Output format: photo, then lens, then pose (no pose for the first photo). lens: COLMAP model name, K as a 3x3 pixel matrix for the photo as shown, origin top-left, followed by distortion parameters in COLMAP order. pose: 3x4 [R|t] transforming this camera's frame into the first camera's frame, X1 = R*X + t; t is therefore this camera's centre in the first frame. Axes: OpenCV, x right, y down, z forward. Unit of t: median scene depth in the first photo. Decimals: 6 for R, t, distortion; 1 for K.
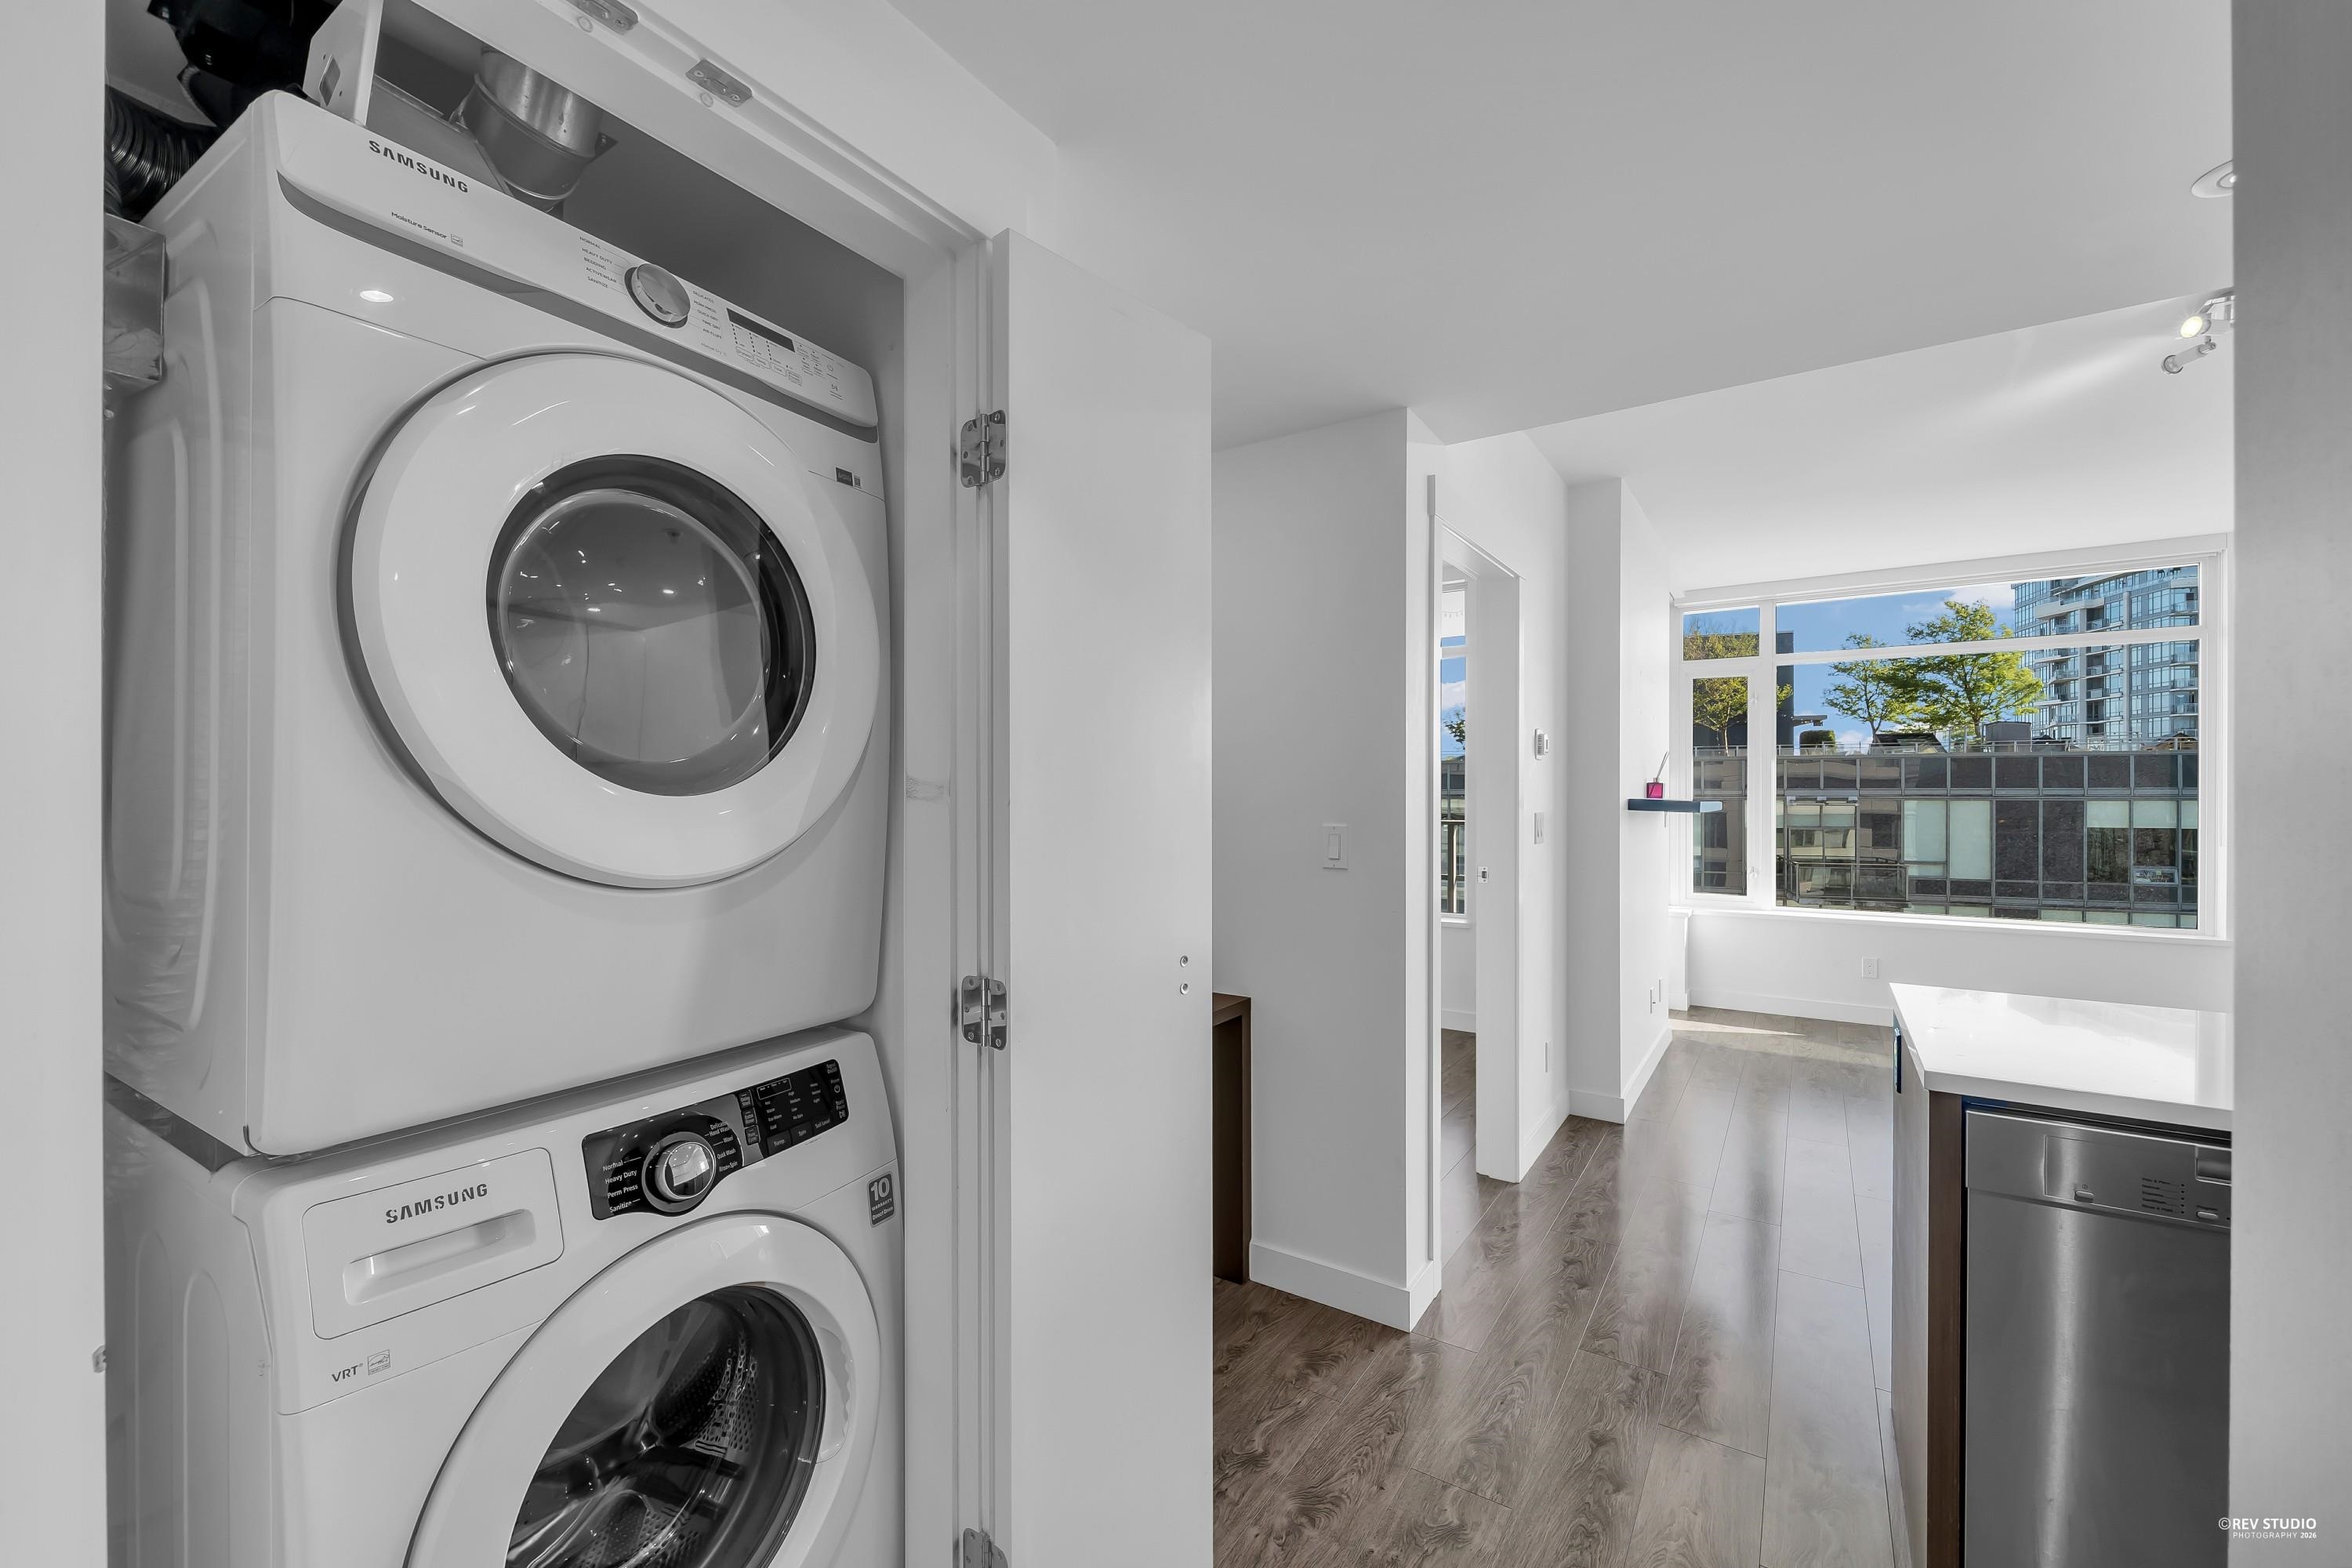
lens RADIAL K [[951.0, 0, 1166.7], [0, 951.0, 791.8], [0, 0, 1]] dist [0.002658, -0.000141]
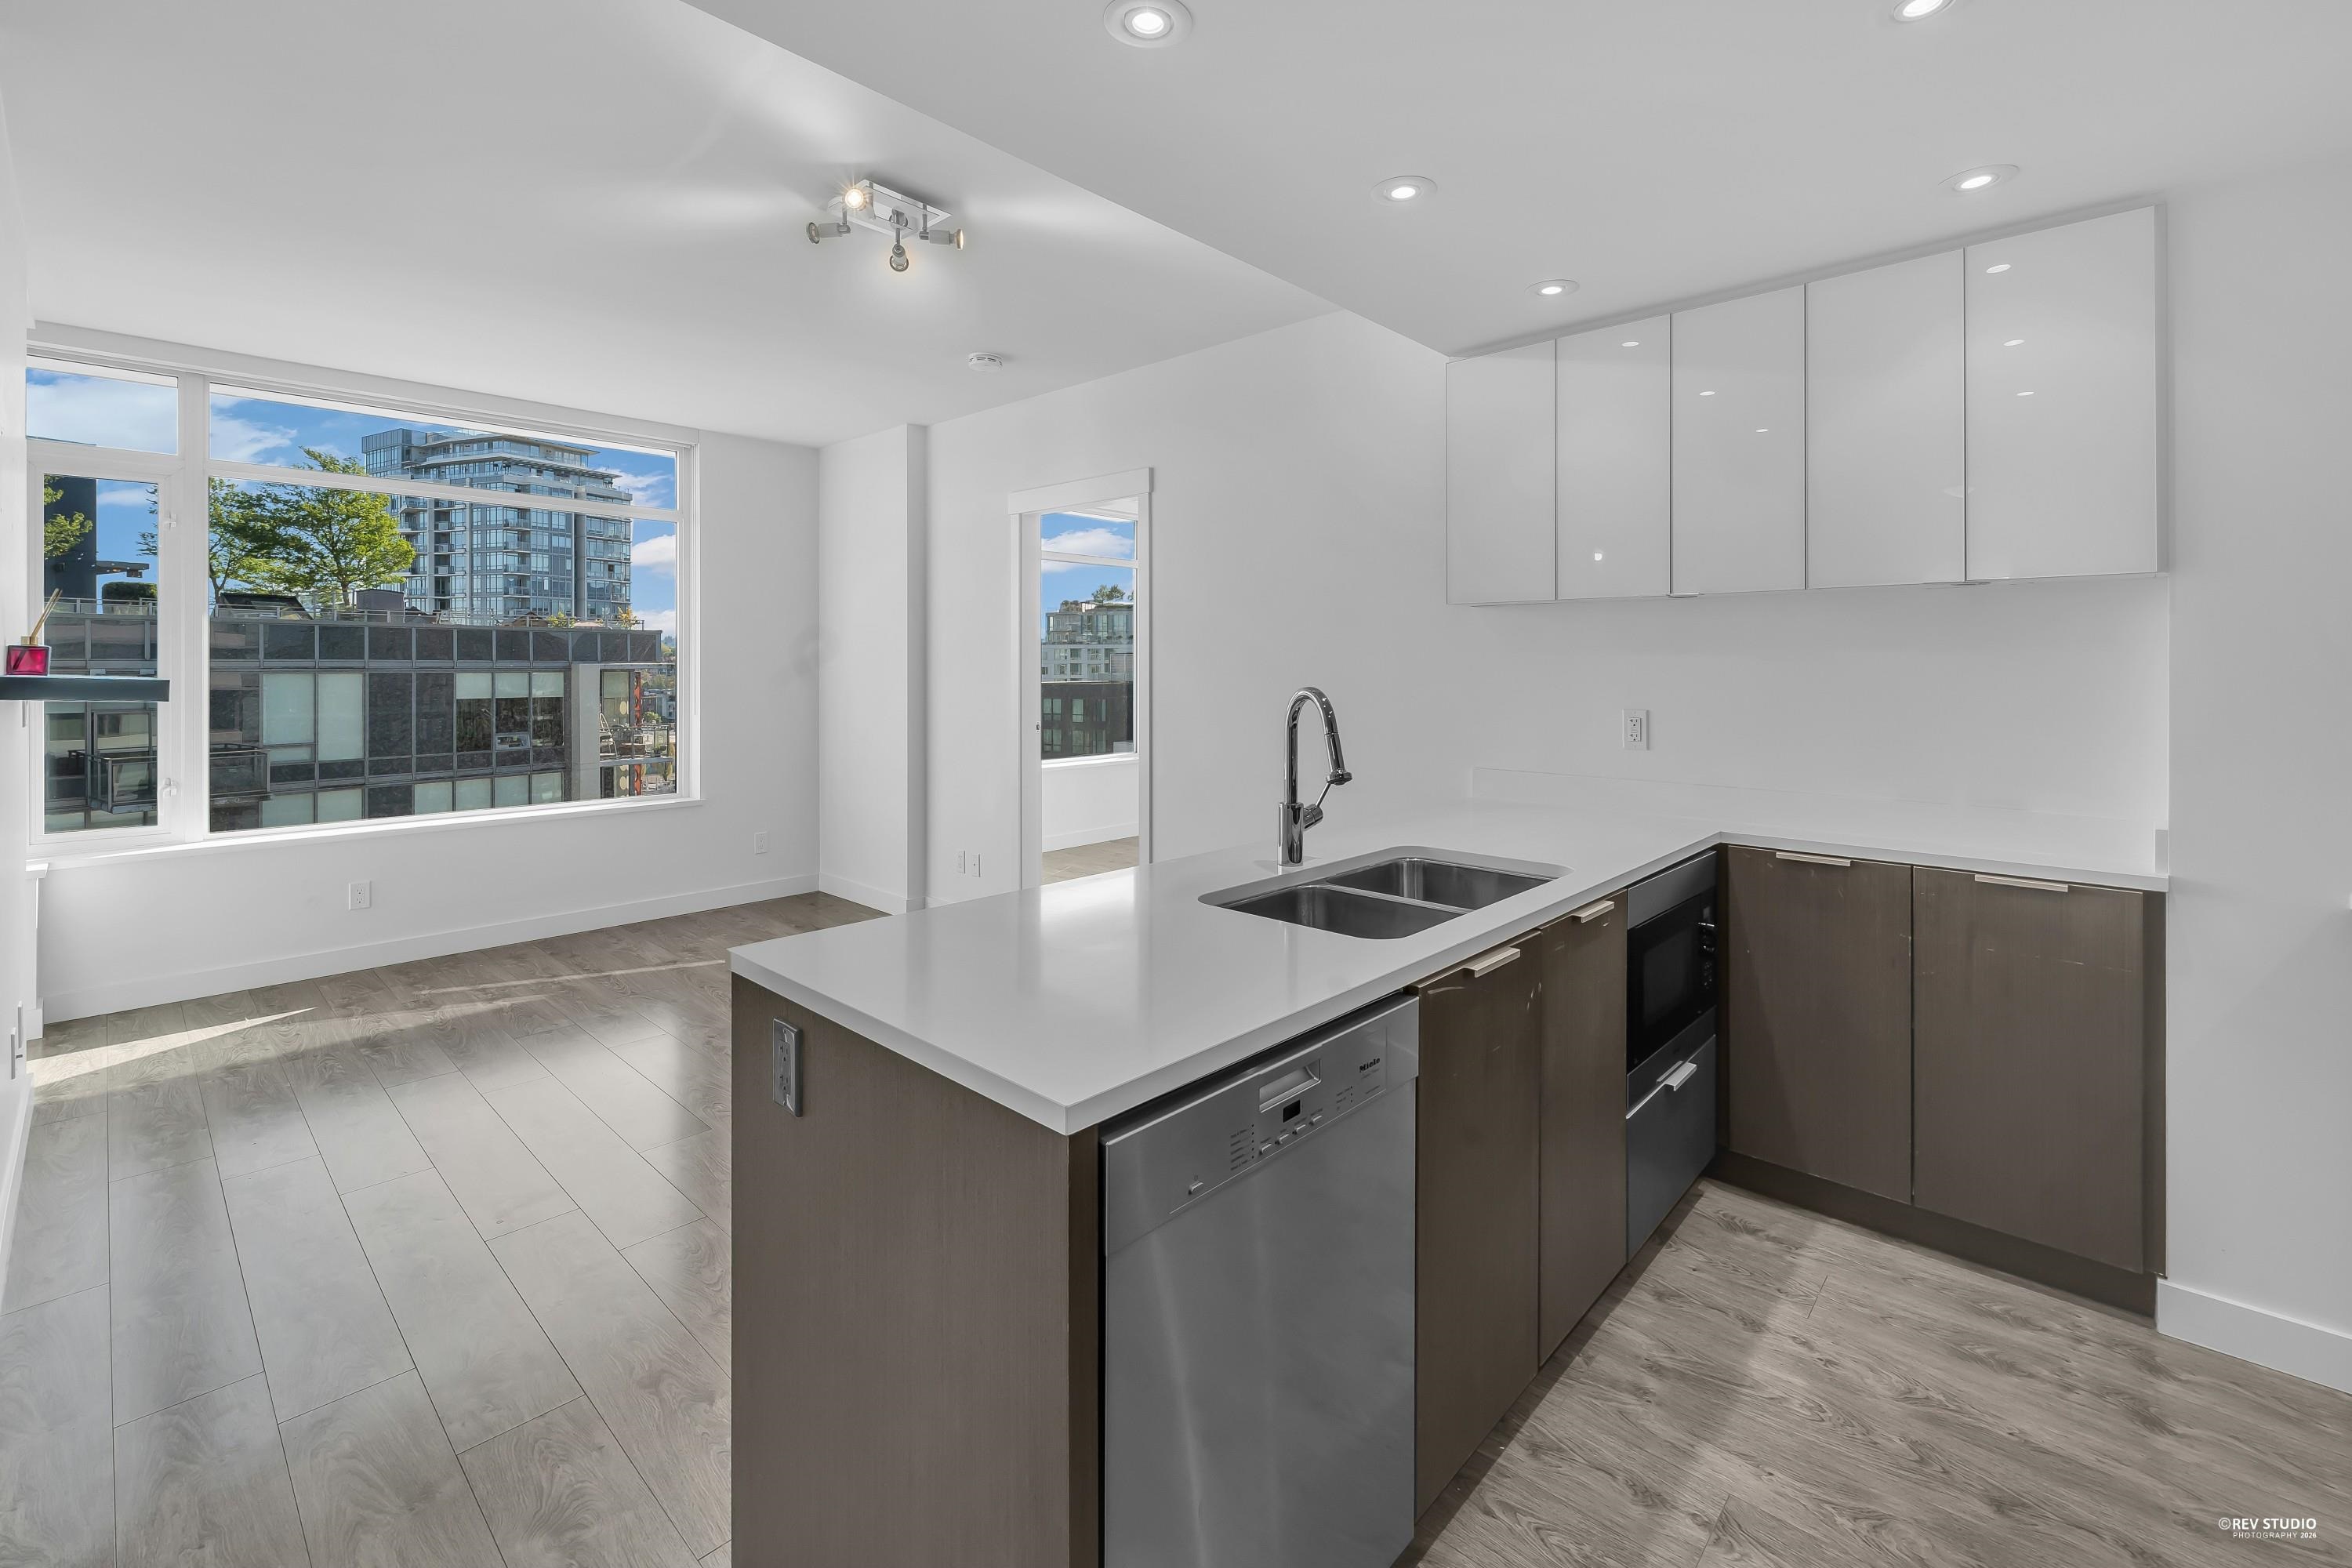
lens RADIAL K [[1007.5, 0, 1210.4], [0, 1007.5, 666.5], [0, 0, 1]] dist [0.008272, -0.003773]
pose [[0.143958, 0.000637, 0.989584, 0.007620], [-0.003275, 0.999995, -0.000168, 0.000005], [-0.989578, -0.003217, 0.143959, 0.042655]]
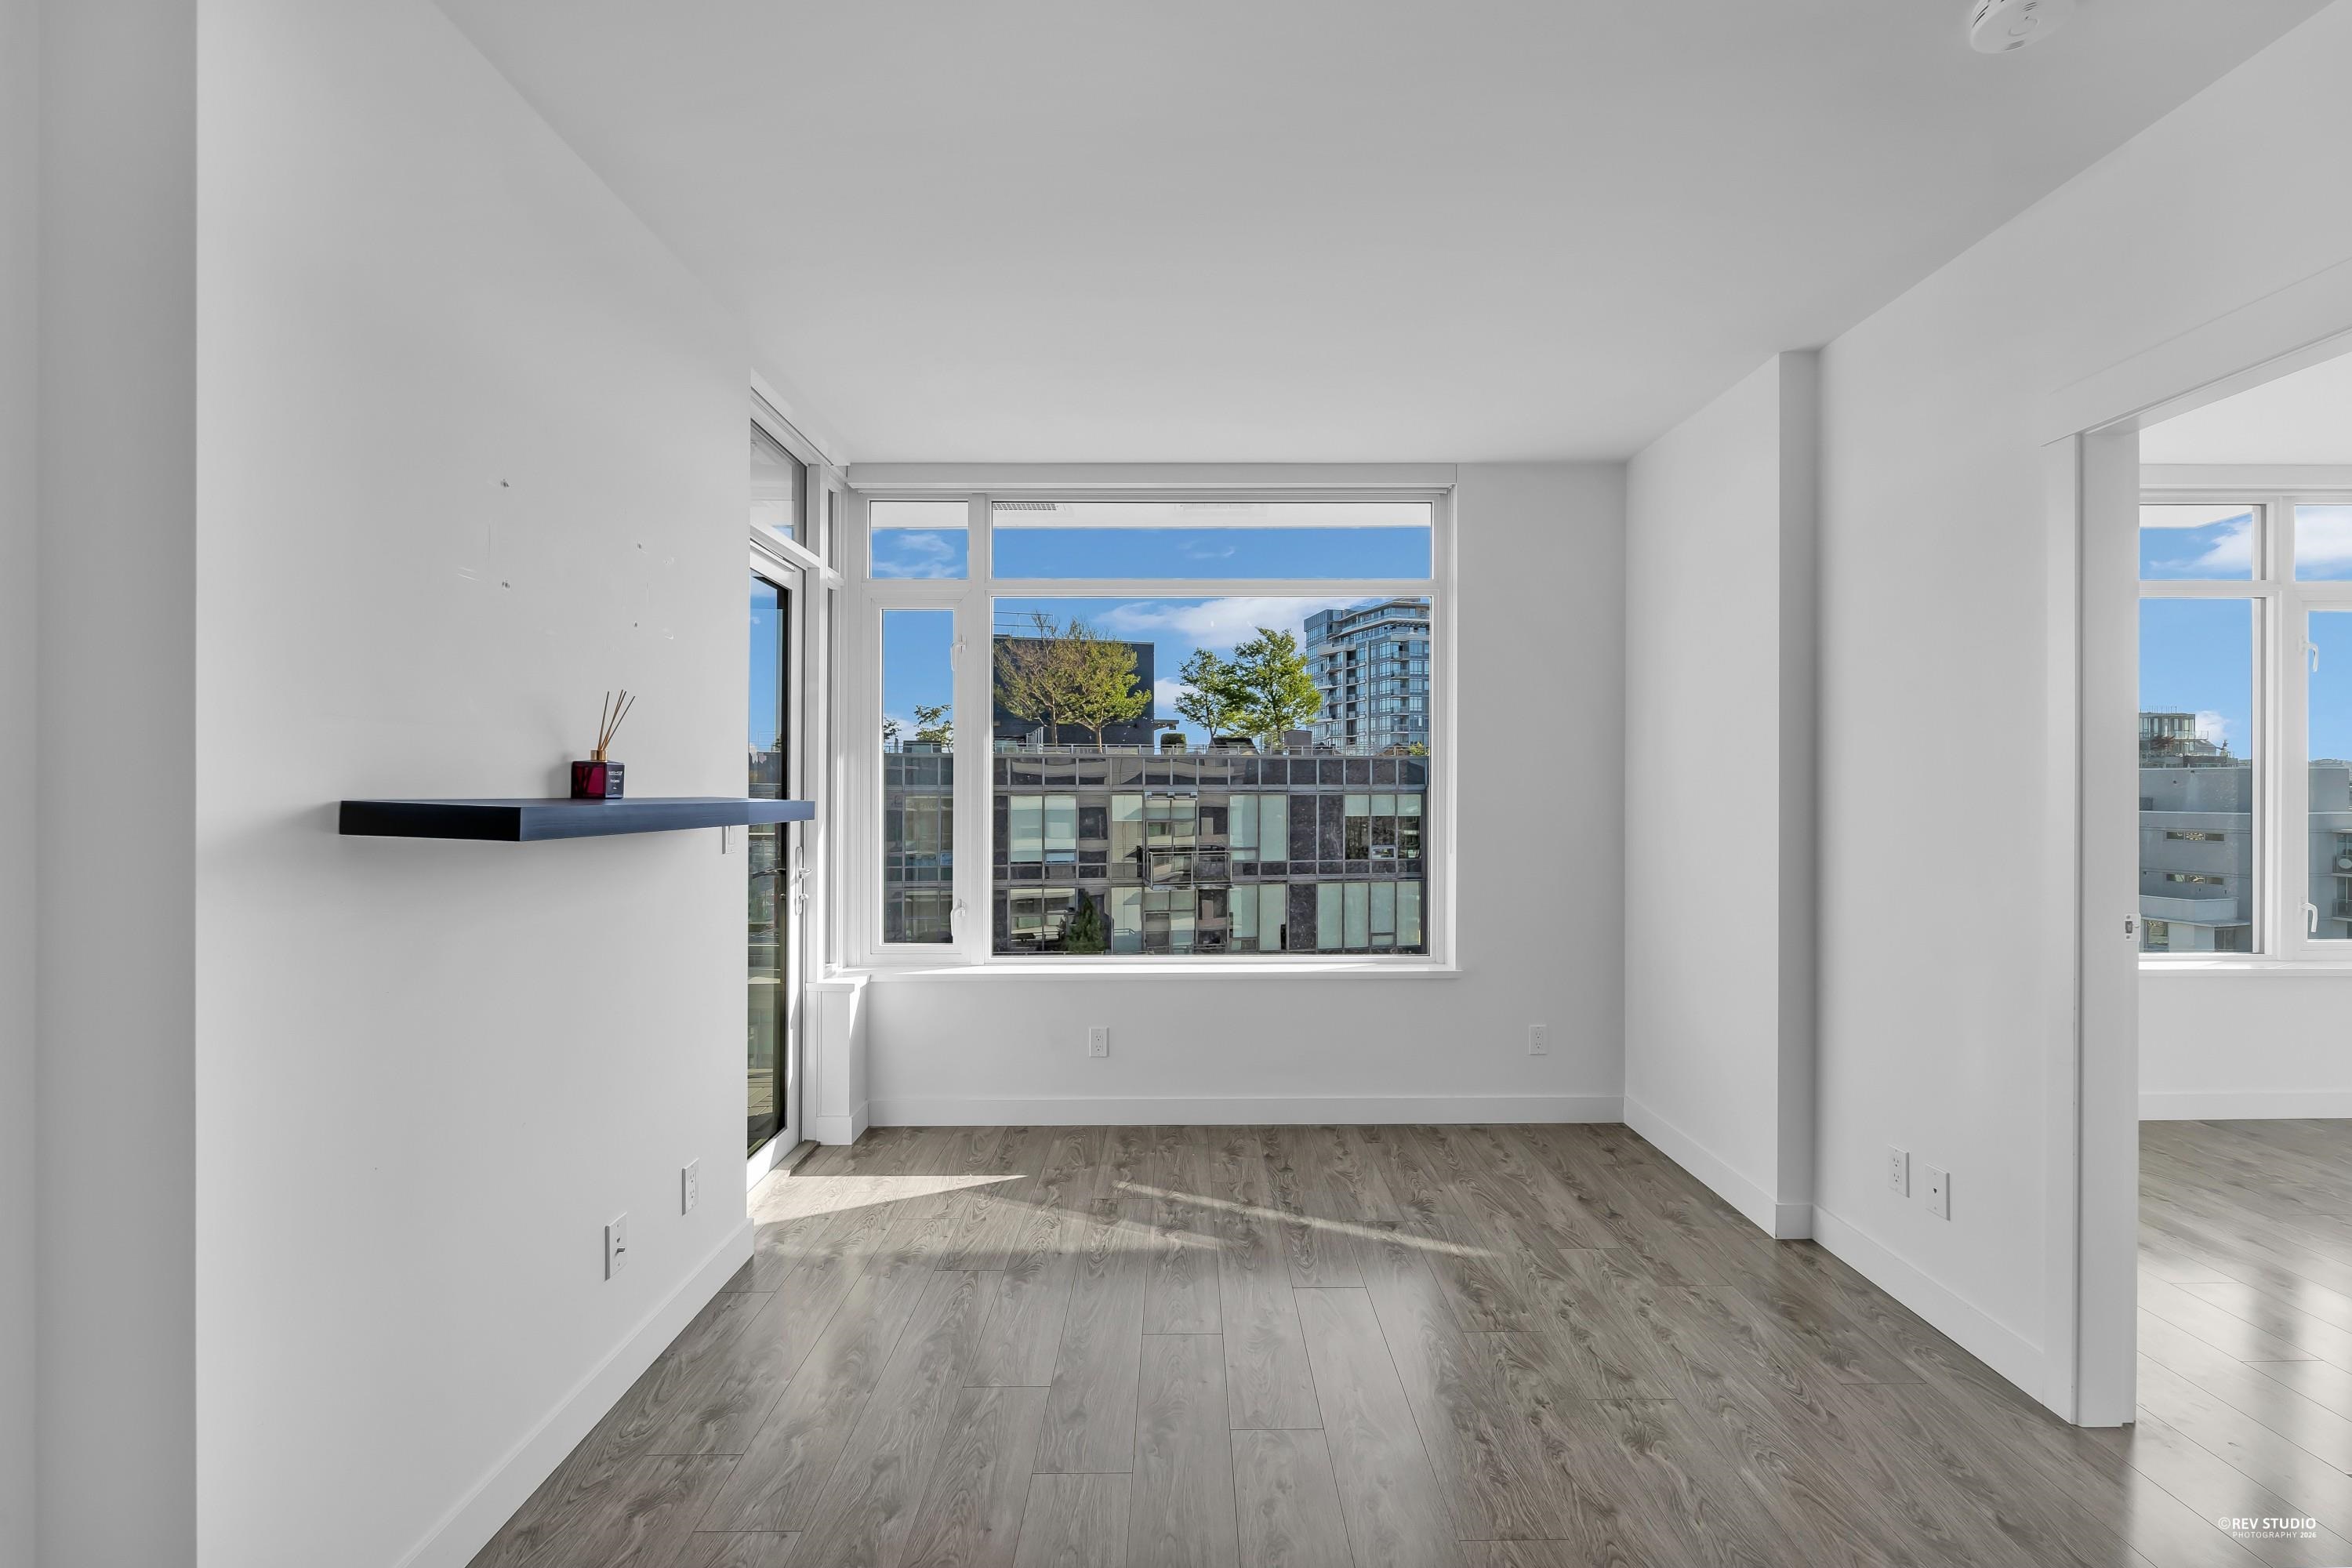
lens RADIAL K [[959.0, 0, 1182.6], [0, 959.0, 785.0], [0, 0, 1]] dist [0.003313, -0.000492]
pose [[0.826501, 0.003074, 0.562927, 0.078701], [-0.001815, 0.999994, -0.002796, 0.000250], [-0.562932, 0.001290, 0.826502, 0.078240]]
